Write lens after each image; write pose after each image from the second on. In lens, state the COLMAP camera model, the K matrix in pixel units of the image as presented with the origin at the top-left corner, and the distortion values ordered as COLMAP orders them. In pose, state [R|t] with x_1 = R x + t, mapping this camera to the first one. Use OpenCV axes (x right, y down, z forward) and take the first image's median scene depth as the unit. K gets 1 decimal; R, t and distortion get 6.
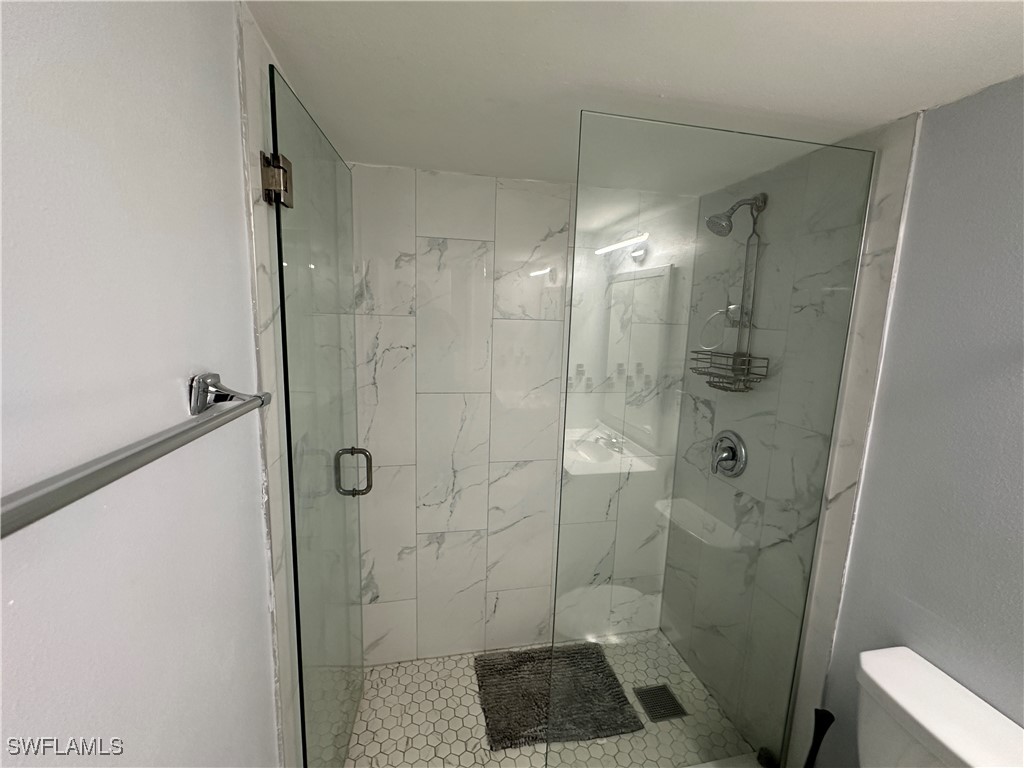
lens RADIAL K [[442.3, 0, 511.0], [0, 442.3, 384.2], [0, 0, 1]] dist [-0.002864, -0.000495]
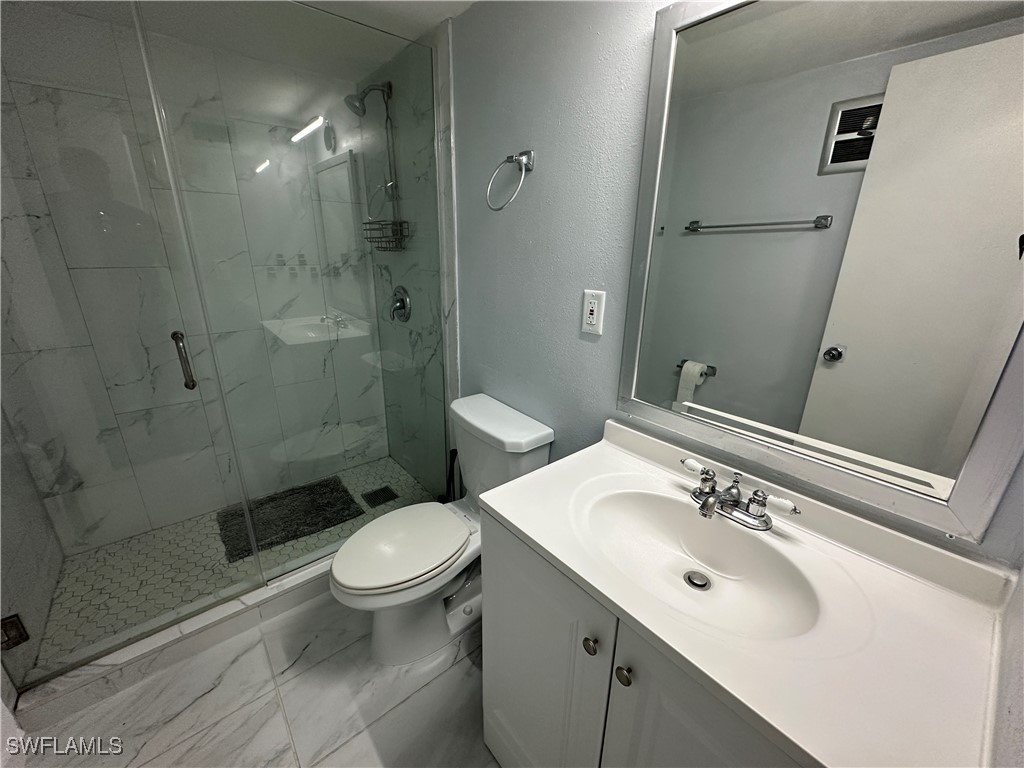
lens RADIAL K [[410.4, 0, 513.3], [0, 410.4, 382.8], [0, 0, 1]] dist [-0.003525, 0.001030]
pose [[0.886654, -0.164492, 0.432188, 0.214155], [0.082507, 0.975872, 0.202153, 0.160980], [-0.455013, -0.143581, 0.878833, -0.244681]]
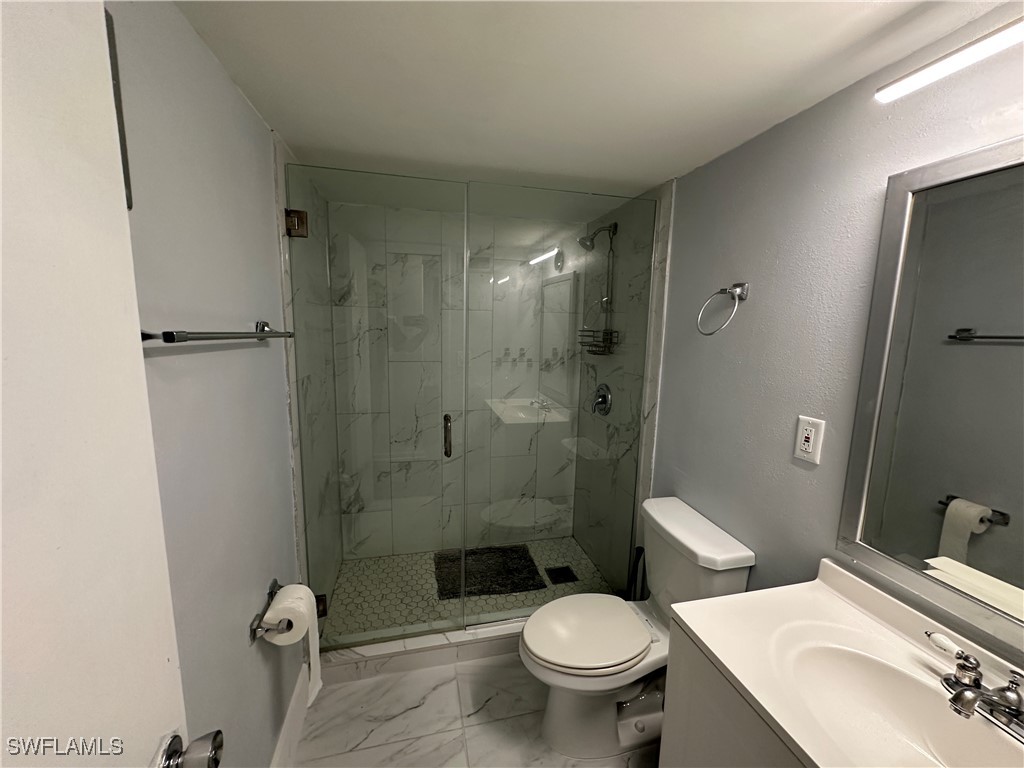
lens RADIAL K [[410.4, 0, 511.1], [0, 410.4, 382.2], [0, 0, 1]] dist [-0.003525, 0.001030]
pose [[0.999639, -0.013238, 0.023396, 0.151786], [0.013434, 0.999876, -0.008240, 0.103720], [-0.023284, 0.008551, 0.999692, -0.337995]]
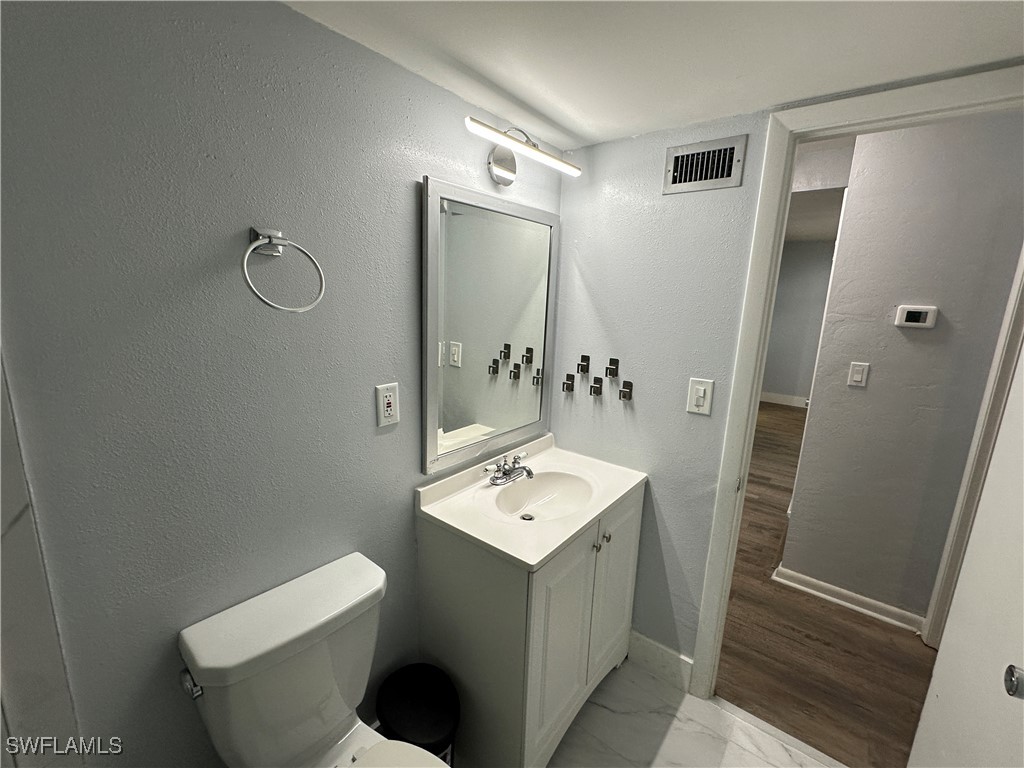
lens RADIAL K [[442.3, 0, 510.0], [0, 442.3, 382.5], [0, 0, 1]] dist [-0.002864, -0.000495]
pose [[-0.629600, -0.210169, 0.747952, -0.030753], [0.062054, 0.946037, 0.318063, -0.058620], [-0.774437, 0.246666, -0.582583, 0.551081]]
